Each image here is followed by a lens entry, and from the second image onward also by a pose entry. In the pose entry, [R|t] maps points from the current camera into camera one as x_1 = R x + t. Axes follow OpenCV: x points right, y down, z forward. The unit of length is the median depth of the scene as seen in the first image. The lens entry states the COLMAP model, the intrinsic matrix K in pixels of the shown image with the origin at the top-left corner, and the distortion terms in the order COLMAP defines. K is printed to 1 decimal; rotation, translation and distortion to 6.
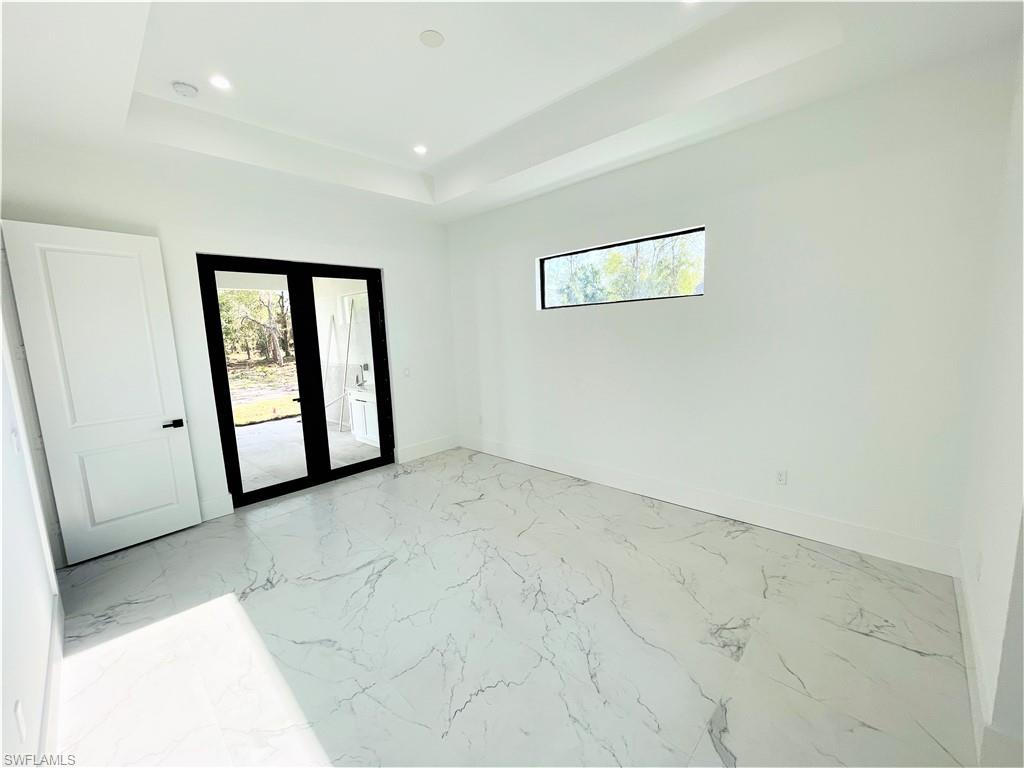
lens RADIAL K [[410.0, 0, 512.7], [0, 410.0, 386.3], [0, 0, 1]] dist [-0.001534, 0.000149]
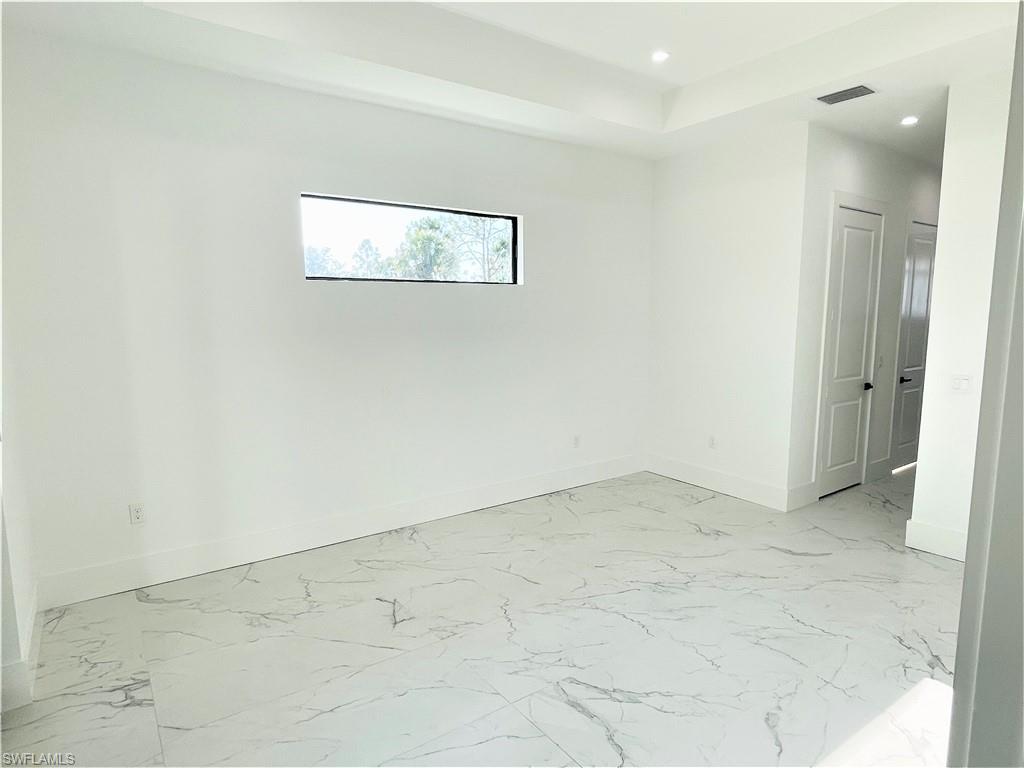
lens RADIAL K [[588.1, 0, 513.1], [0, 588.1, 390.5], [0, 0, 1]] dist [-0.002757, -0.003012]
pose [[0.203387, -0.099992, 0.973979, -1.047713], [0.137027, 0.987888, 0.072806, -0.074004], [-0.969462, 0.118654, 0.214625, 0.792137]]
